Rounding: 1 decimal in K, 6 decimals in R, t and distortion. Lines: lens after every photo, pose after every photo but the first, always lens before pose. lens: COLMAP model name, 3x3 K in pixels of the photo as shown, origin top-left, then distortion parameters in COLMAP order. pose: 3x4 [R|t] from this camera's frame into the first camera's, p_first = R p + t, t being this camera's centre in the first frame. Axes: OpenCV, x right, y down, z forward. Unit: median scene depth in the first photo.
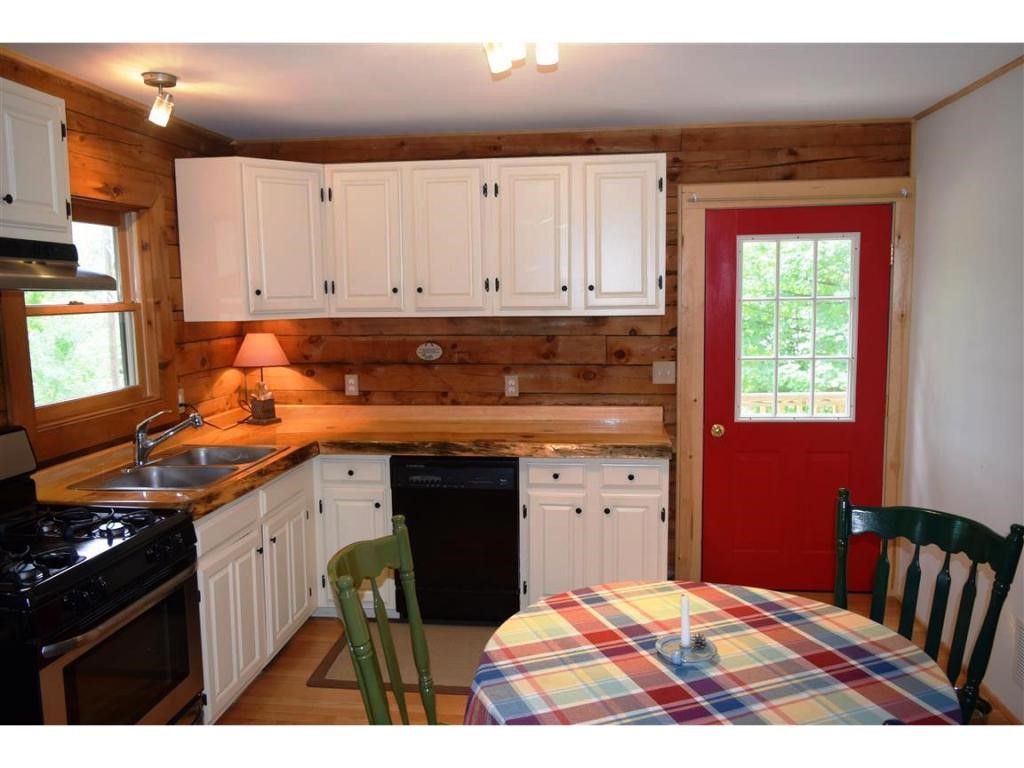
lens RADIAL K [[794.7, 0, 515.9], [0, 794.7, 383.8], [0, 0, 1]] dist [-0.022968, 0.019078]
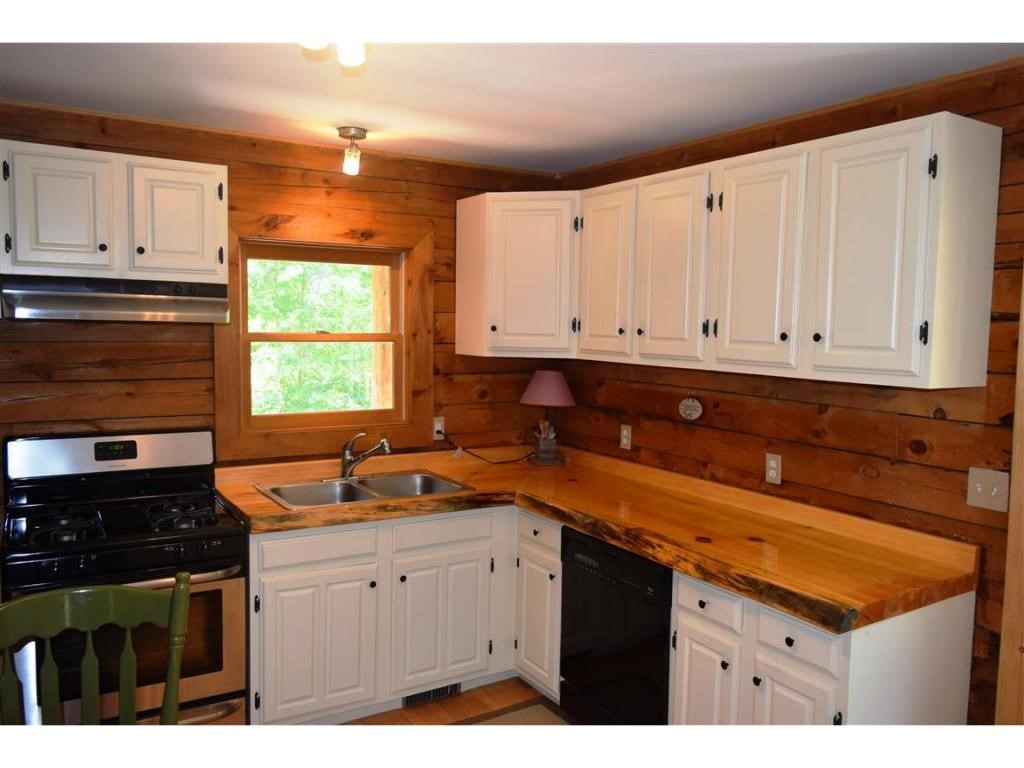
lens RADIAL K [[794.7, 0, 513.5], [0, 794.7, 383.7], [0, 0, 1]] dist [-0.022968, 0.019078]
pose [[0.617237, 0.084214, -0.782257, 0.442198], [-0.117219, 0.993002, 0.014410, -0.061691], [0.777996, 0.082800, 0.622789, 0.396151]]
